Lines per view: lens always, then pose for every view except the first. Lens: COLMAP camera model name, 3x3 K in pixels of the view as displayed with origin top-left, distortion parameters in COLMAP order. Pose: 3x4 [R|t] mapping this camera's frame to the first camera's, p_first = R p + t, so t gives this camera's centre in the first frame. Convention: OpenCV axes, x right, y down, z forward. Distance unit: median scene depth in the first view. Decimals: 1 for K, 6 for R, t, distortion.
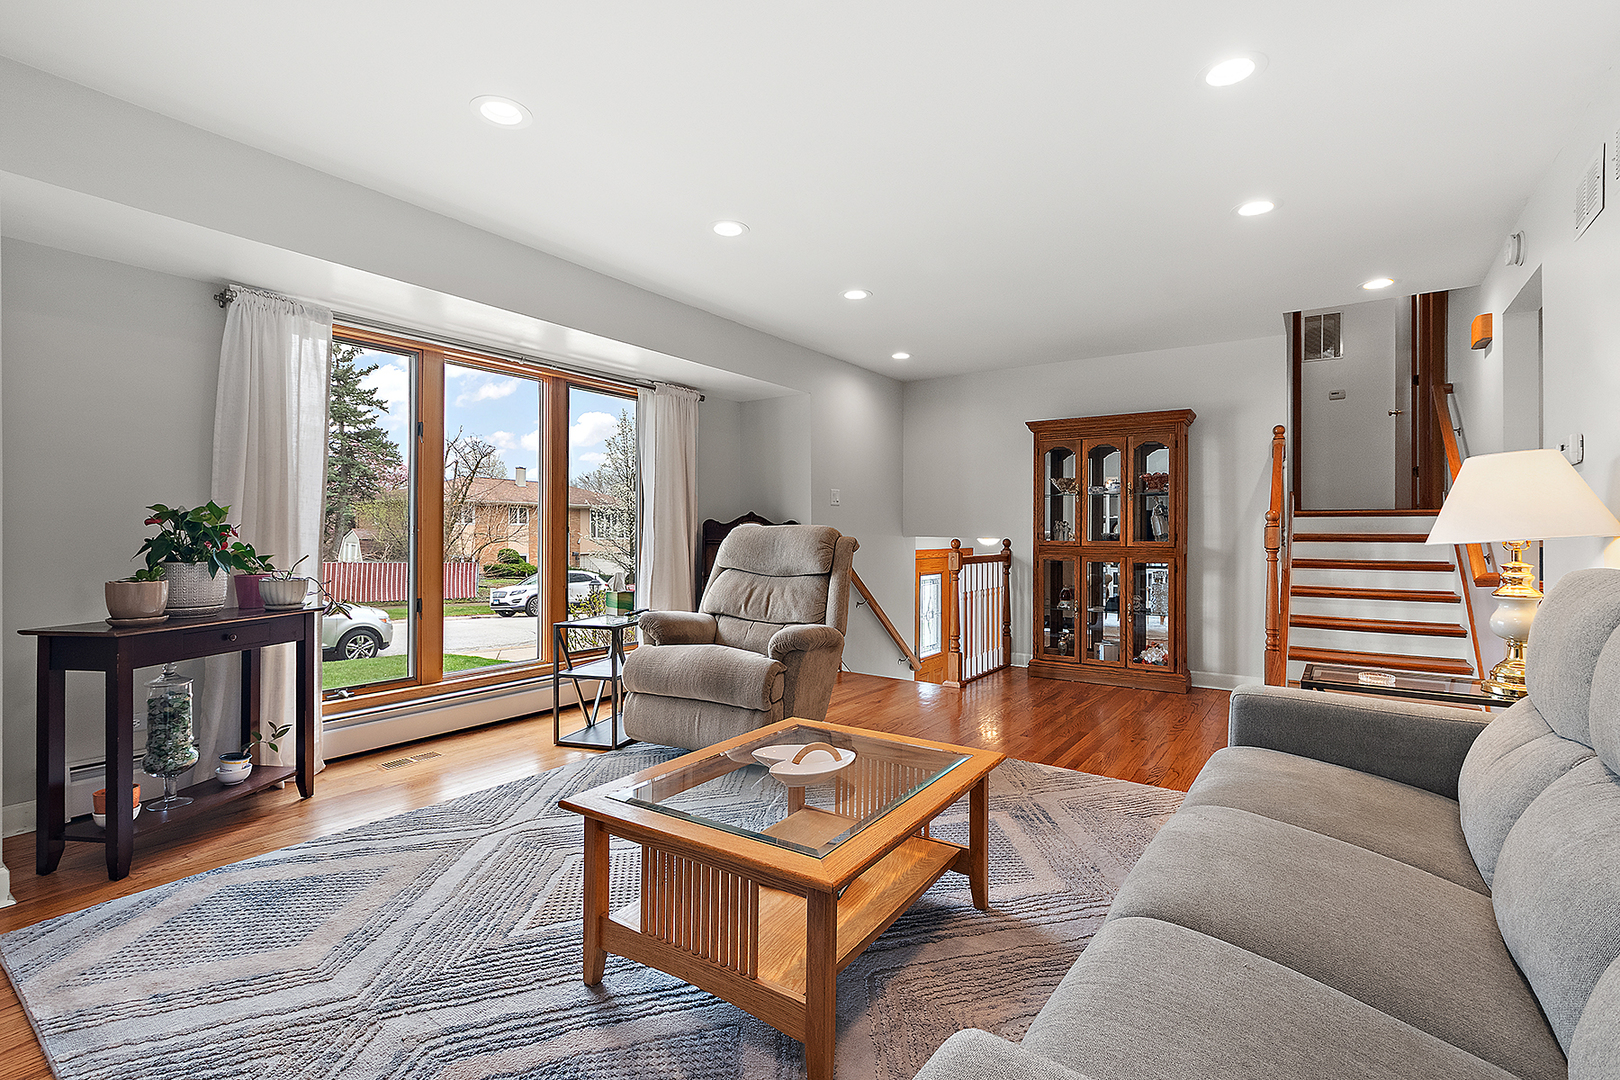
lens RADIAL K [[725.7, 0, 812.8], [0, 725.7, 534.9], [0, 0, 1]] dist [0.003517, 0.000084]
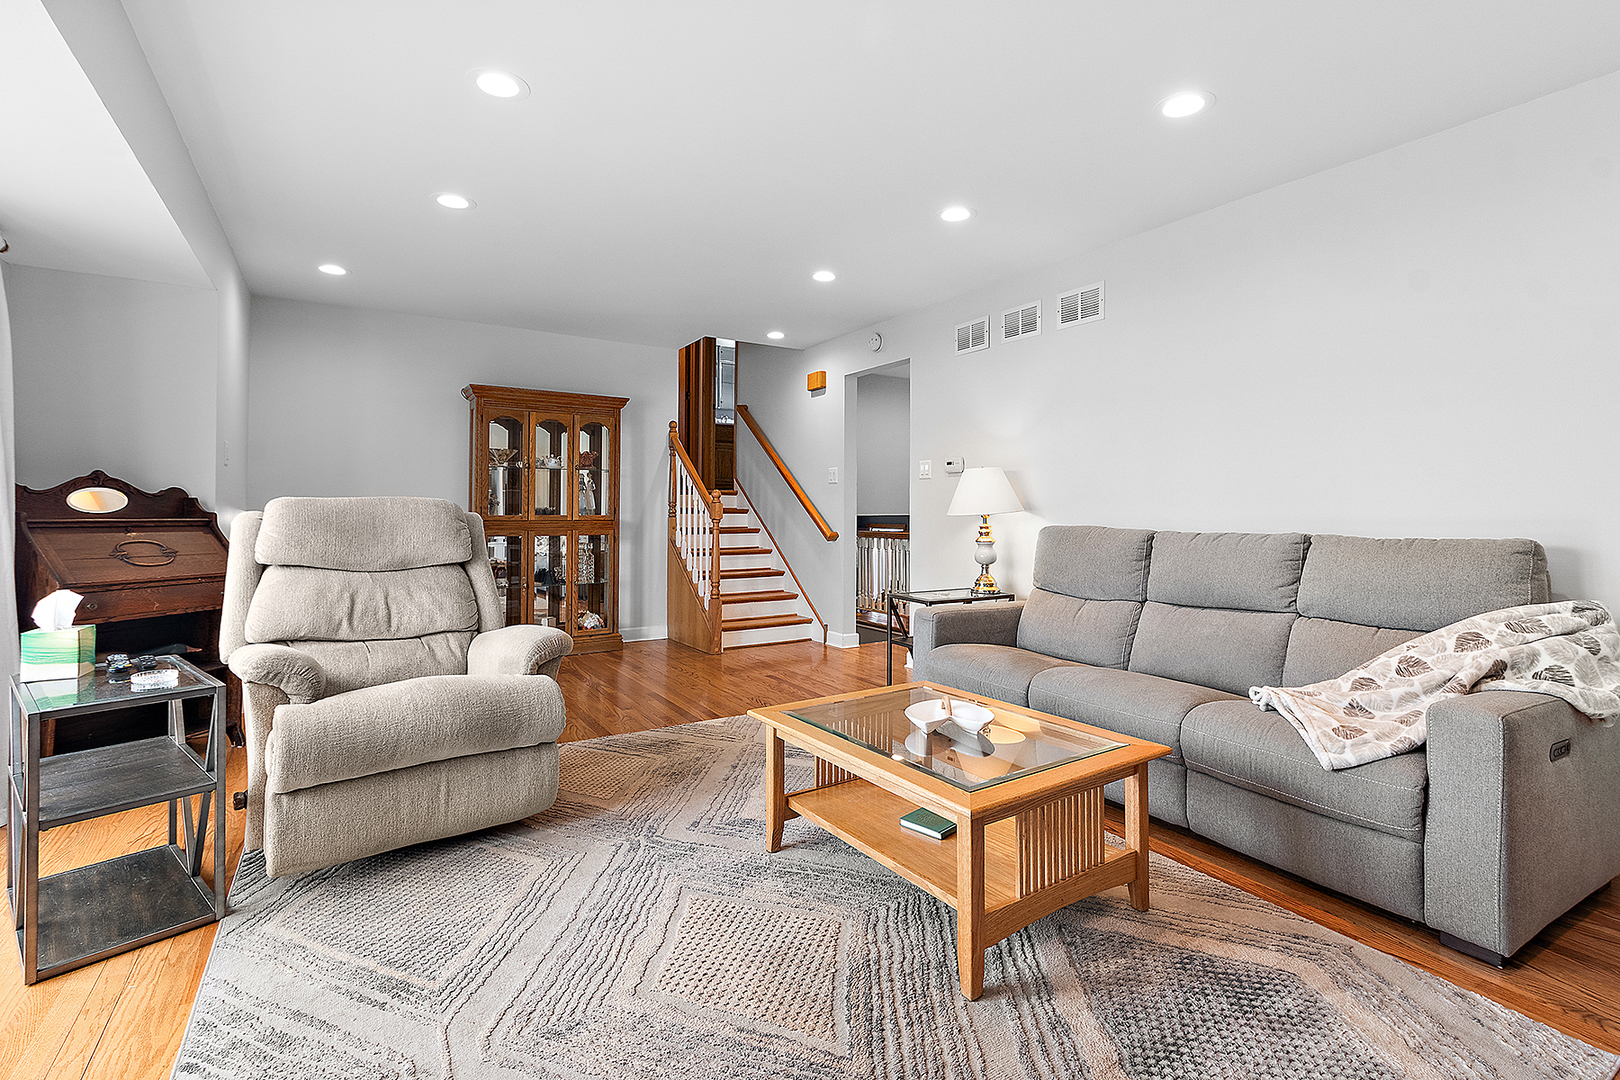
lens RADIAL K [[725.7, 0, 822.1], [0, 725.7, 502.9], [0, 0, 1]] dist [0.003517, 0.000084]
pose [[0.389810, 0.004227, 0.920886, -0.409558], [0.002879, 0.999979, -0.005809, -0.001365], [-0.920891, 0.004916, 0.389789, 0.274376]]
